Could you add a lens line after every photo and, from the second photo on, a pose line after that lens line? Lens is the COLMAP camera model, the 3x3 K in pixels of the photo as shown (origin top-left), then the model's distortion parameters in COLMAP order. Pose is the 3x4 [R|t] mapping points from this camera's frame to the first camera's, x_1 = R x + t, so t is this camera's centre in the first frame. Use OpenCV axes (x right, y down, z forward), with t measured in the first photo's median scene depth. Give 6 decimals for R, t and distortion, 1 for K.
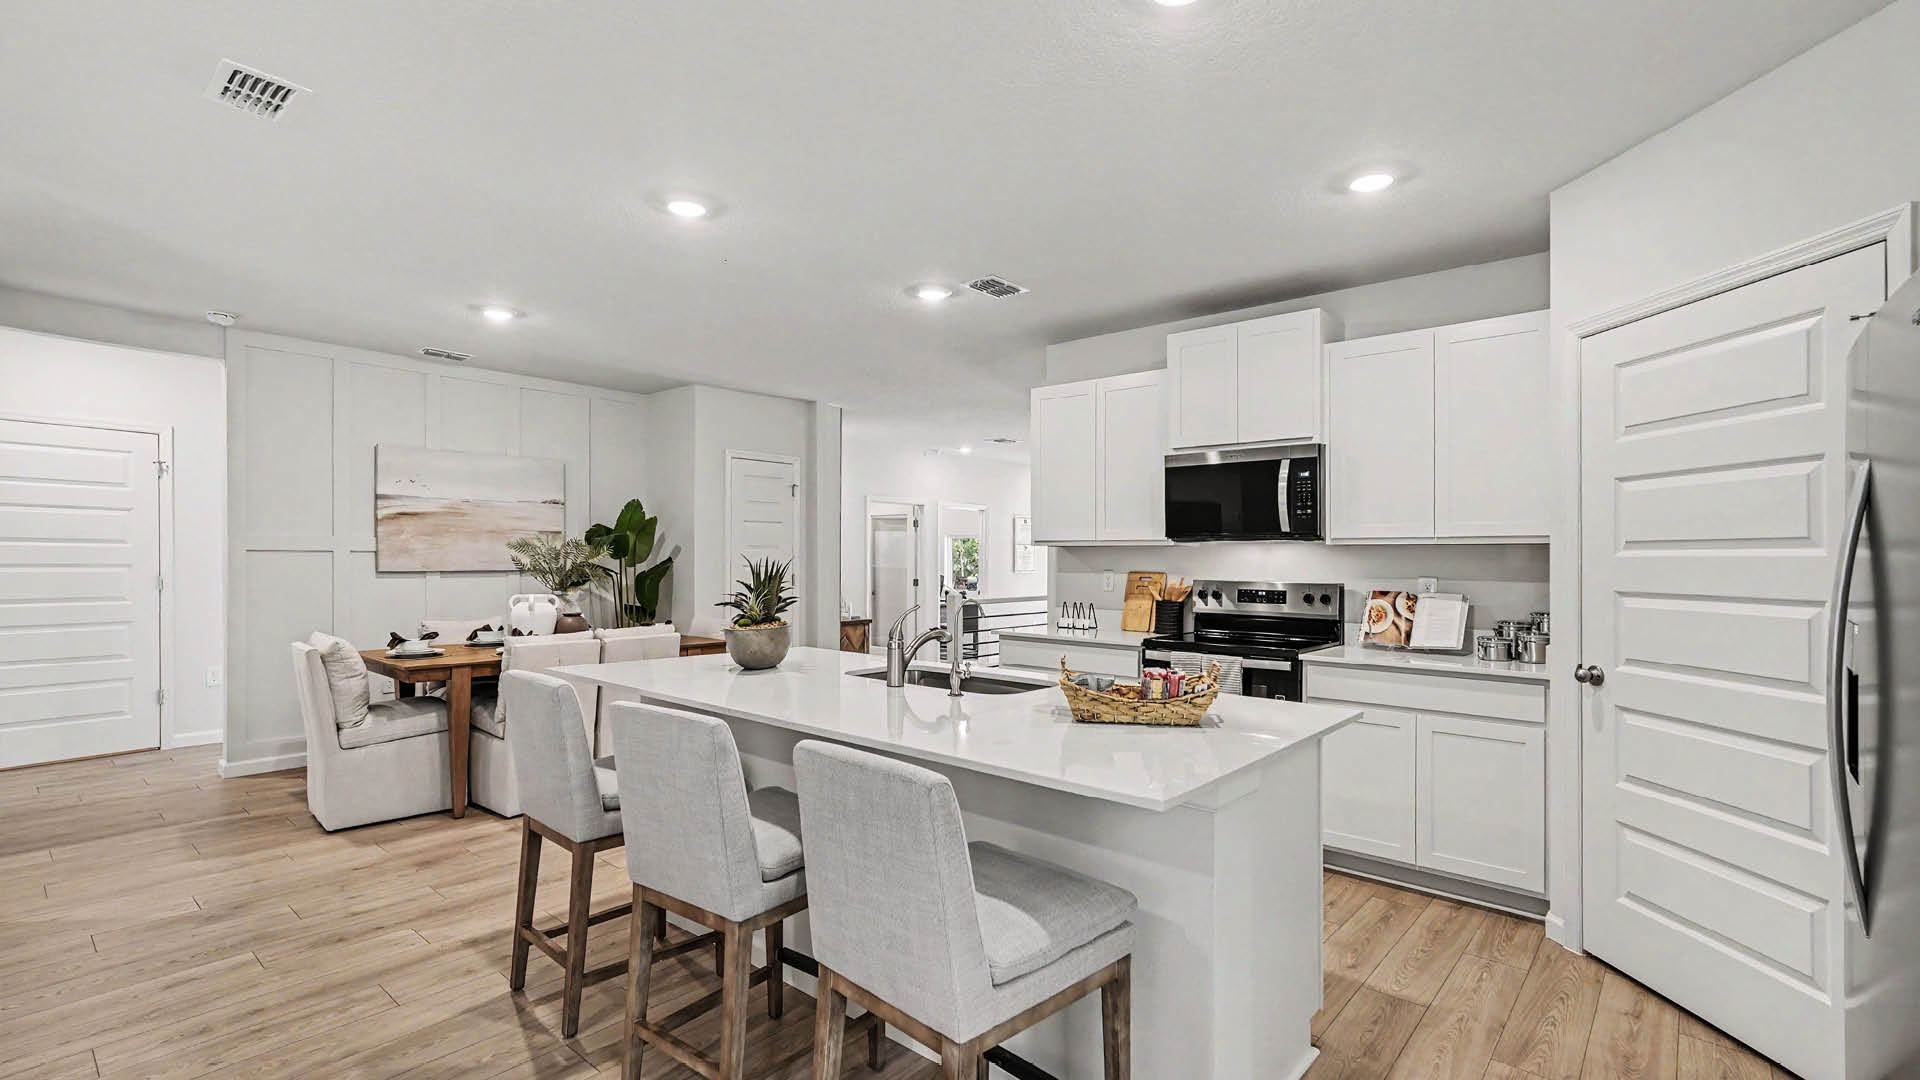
lens RADIAL K [[843.9, 0, 950.2], [0, 843.9, 590.6], [0, 0, 1]] dist [0.001876, 0.000730]
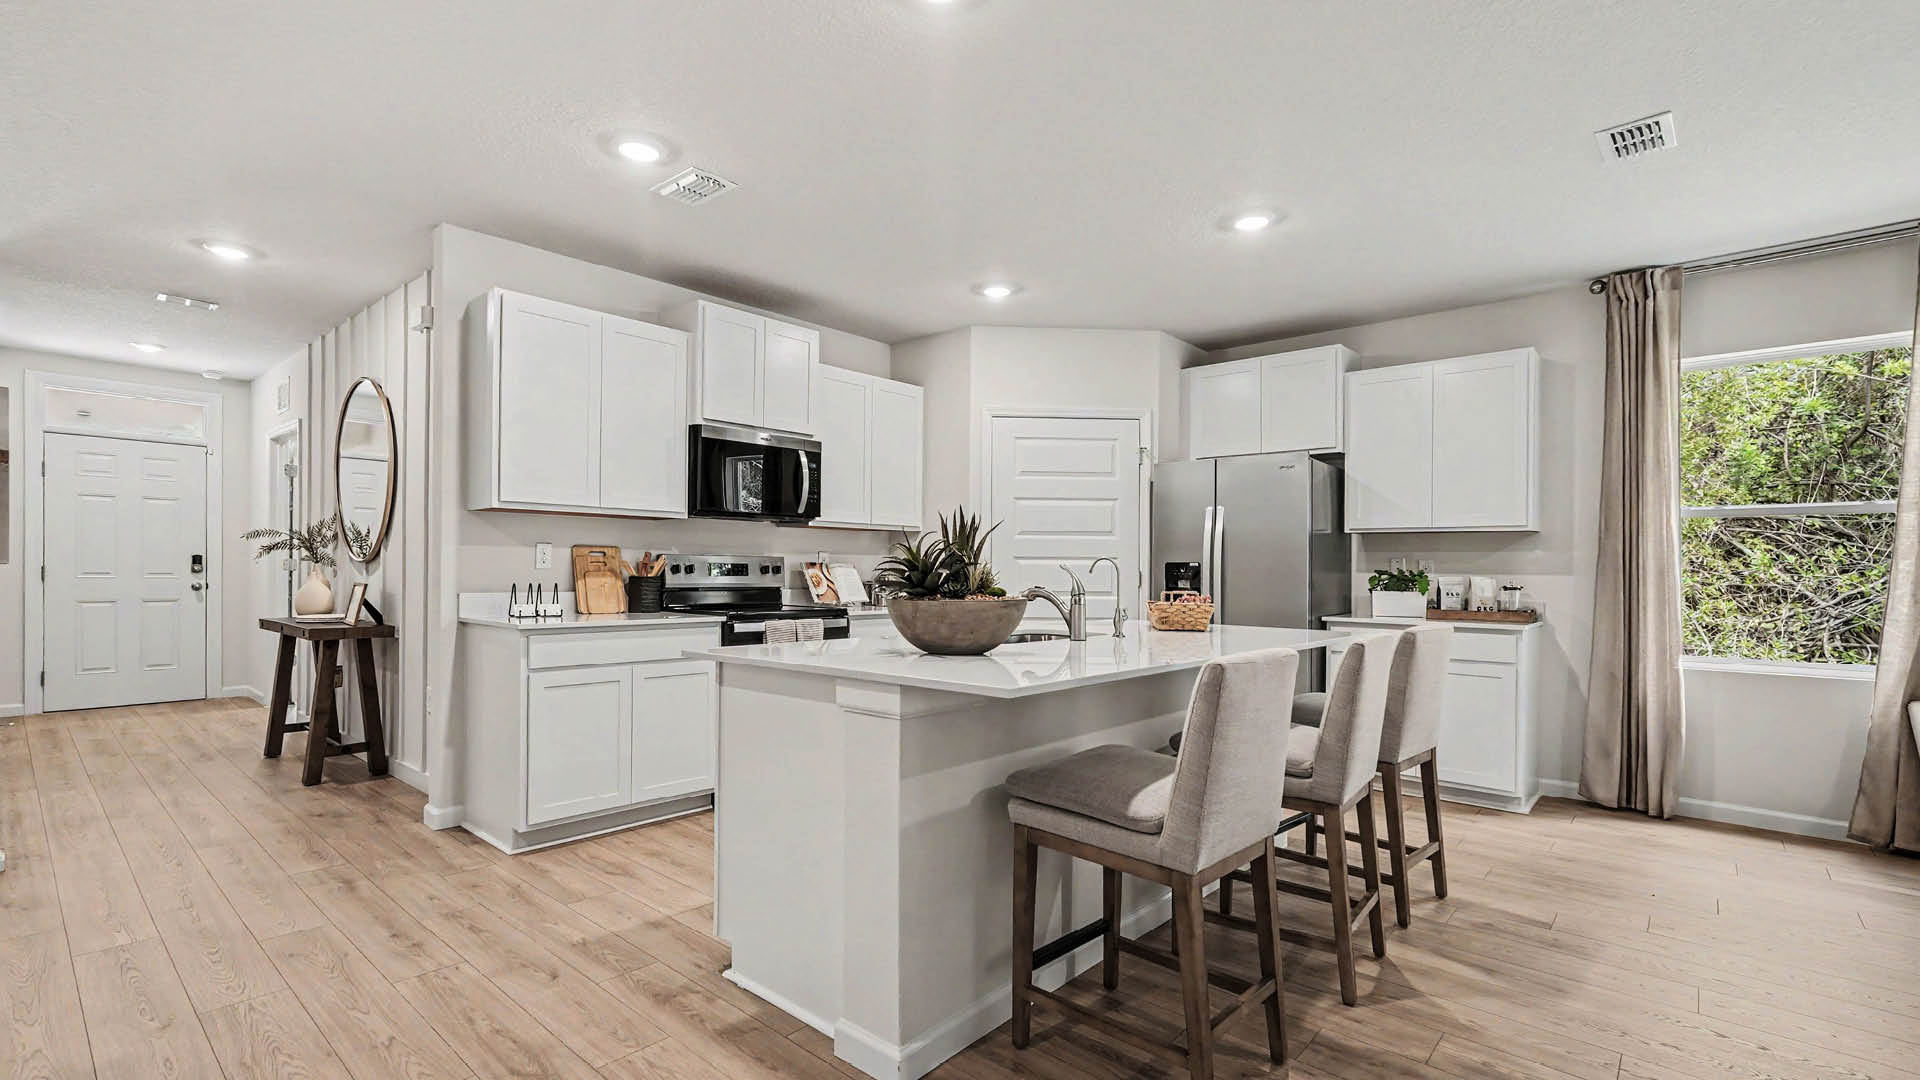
lens RADIAL K [[851.9, 0, 960.1], [0, 851.9, 563.5], [0, 0, 1]] dist [0.000168, 0.000613]
pose [[0.000982, -0.000556, 0.999999, -0.564115], [0.025351, 0.999678, 0.000531, 0.005560], [-0.999678, 0.025350, 0.000996, 0.553350]]
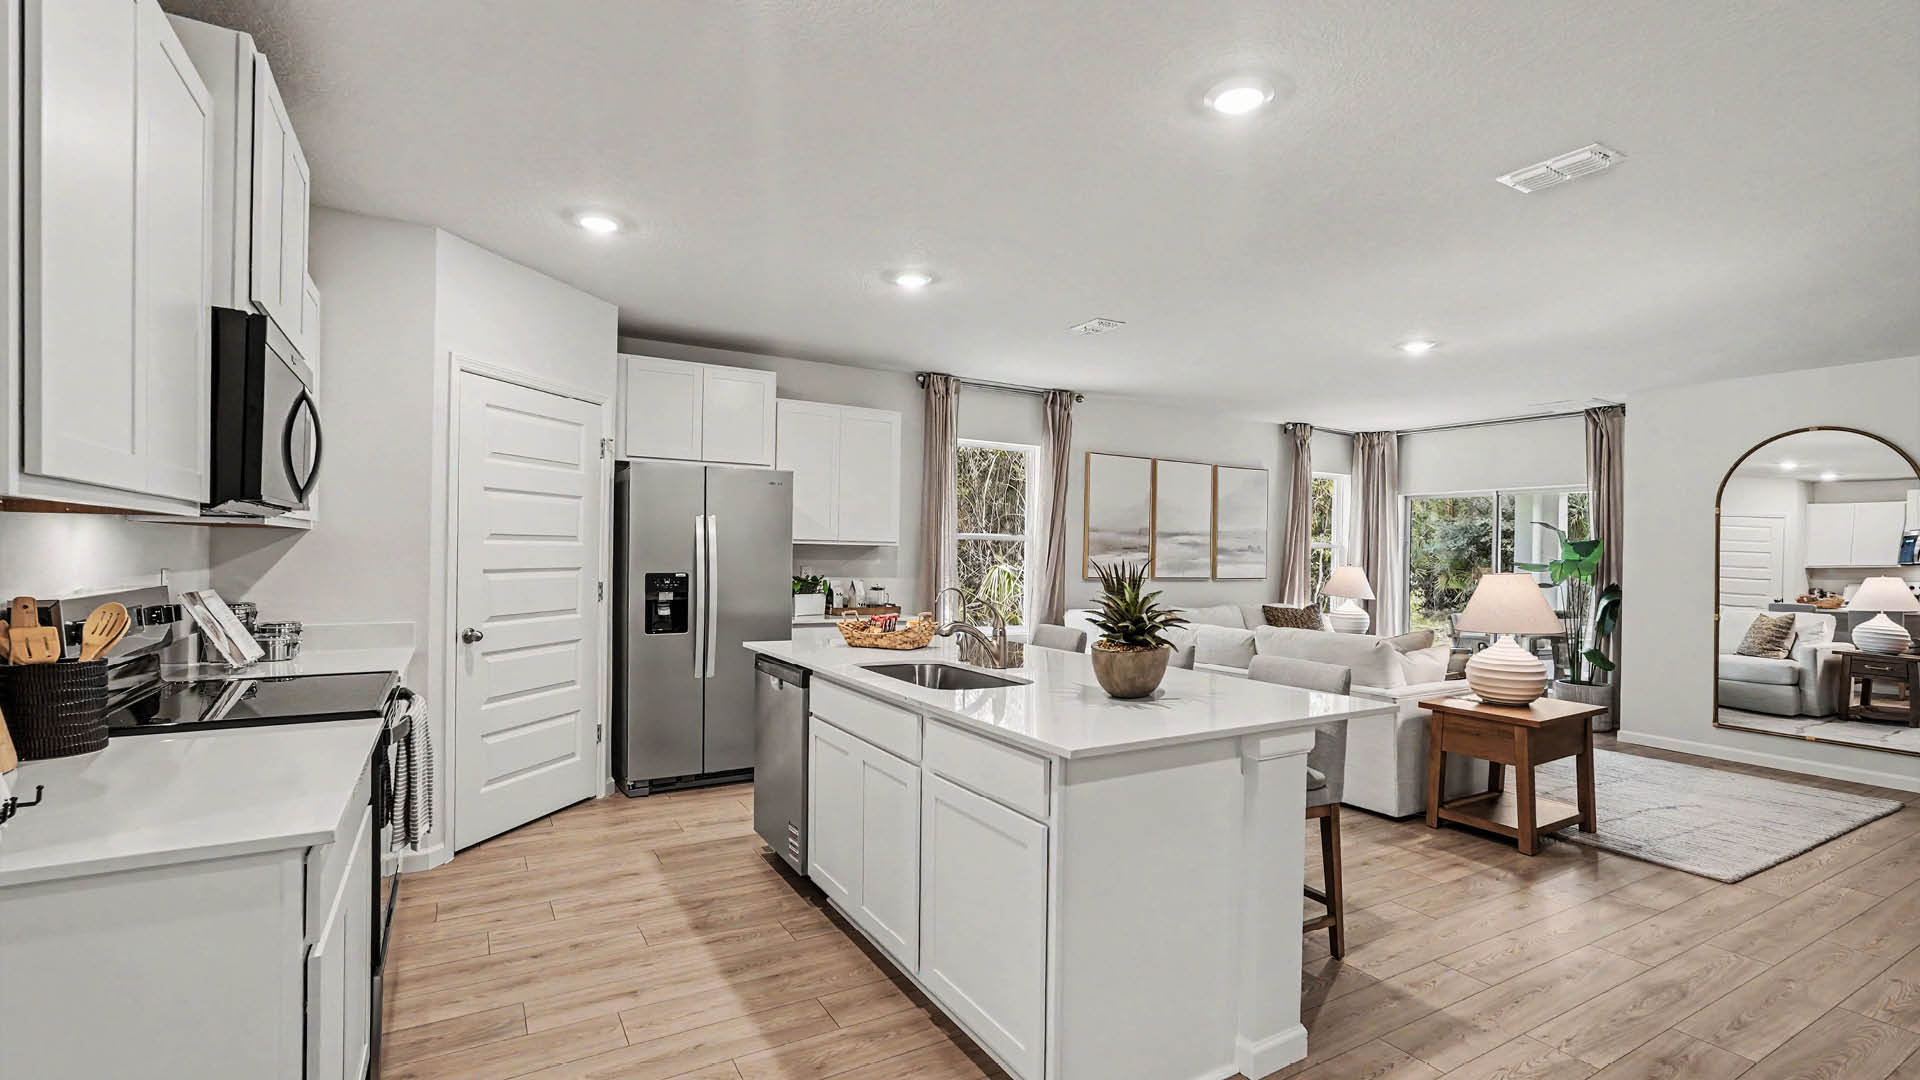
lens RADIAL K [[851.9, 0, 960.1], [0, 851.9, 563.5], [0, 0, 1]] dist [0.000168, 0.000613]
pose [[-0.948022, -0.017111, 0.317745, -0.186606], [-0.004093, 0.999126, 0.041592, -0.034520], [-0.318179, 0.038130, -0.947264, 1.015051]]
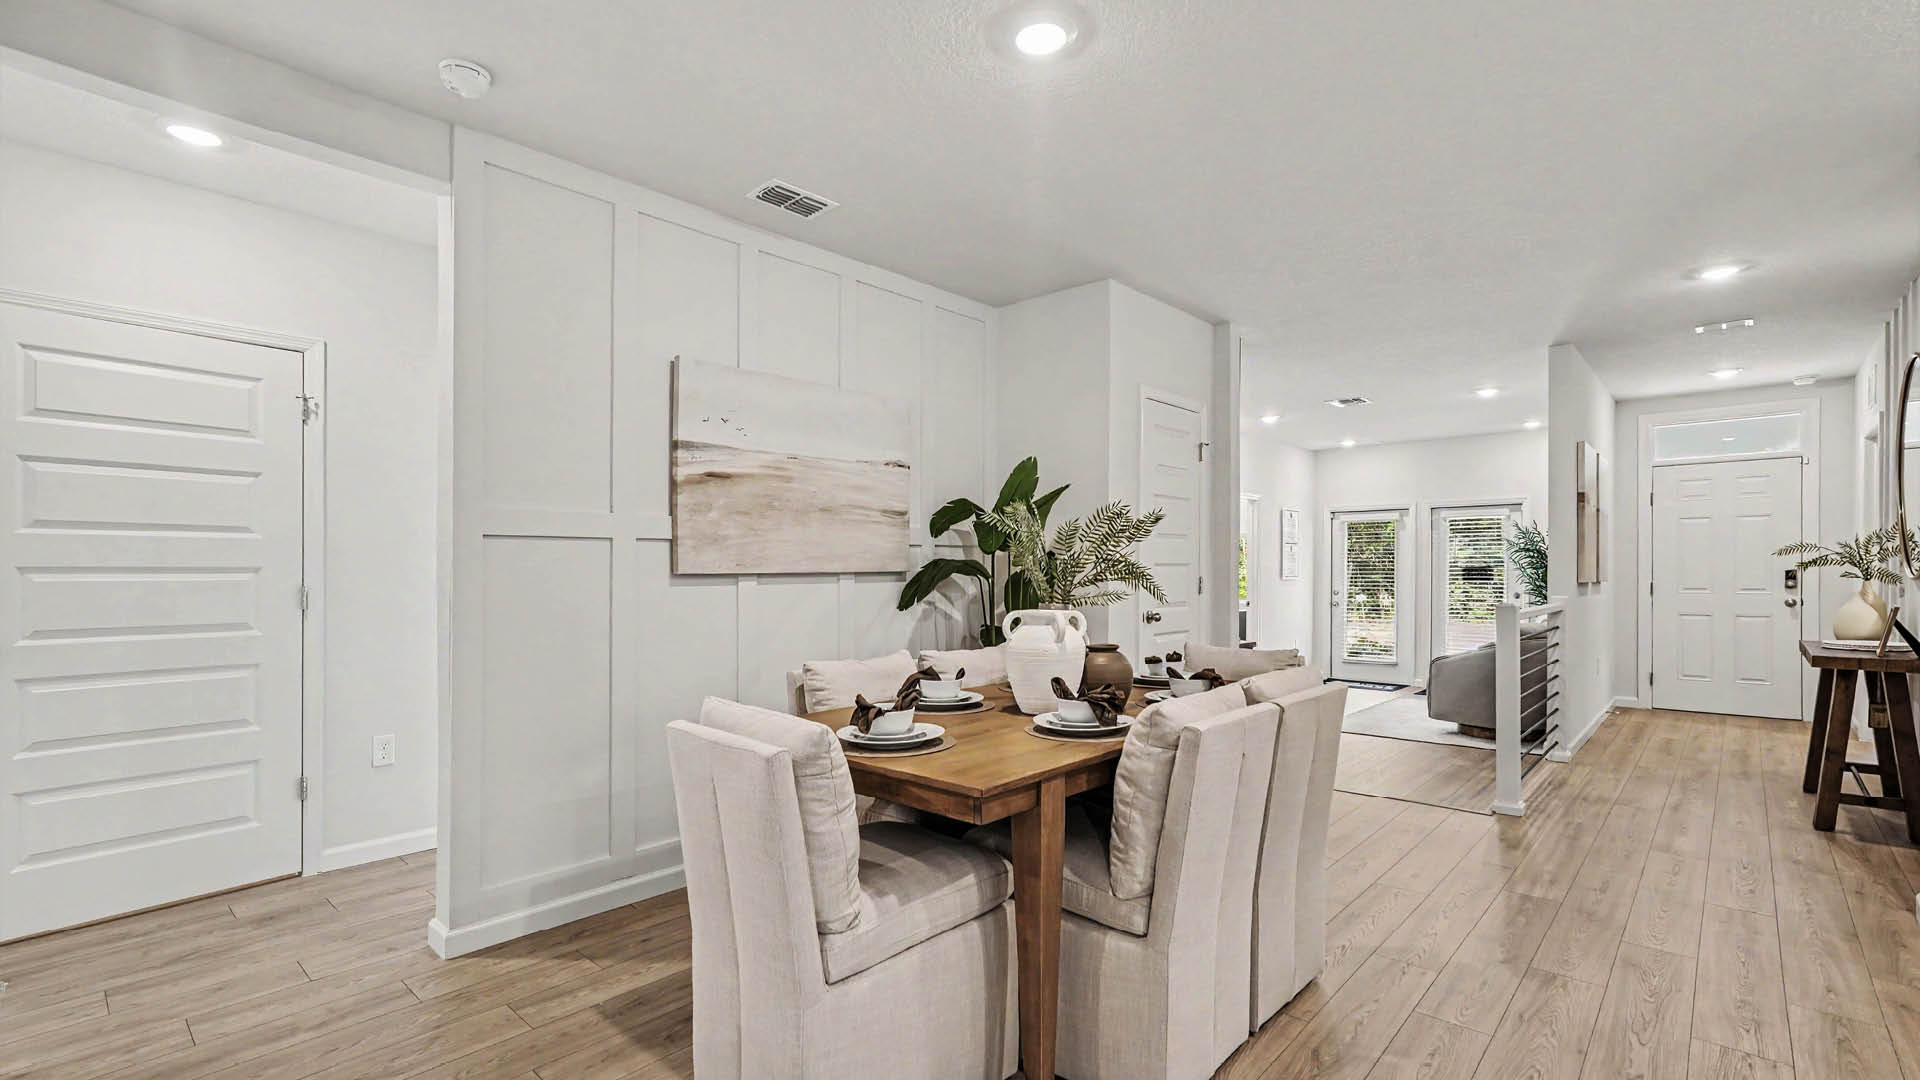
lens RADIAL K [[843.9, 0, 950.2], [0, 843.9, 590.6], [0, 0, 1]] dist [0.001876, 0.000730]
pose [[0.999462, -0.011949, -0.030537, -0.473306], [0.011433, 0.999790, -0.017026, 0.000927], [0.030734, 0.016667, 0.999389, 0.428532]]
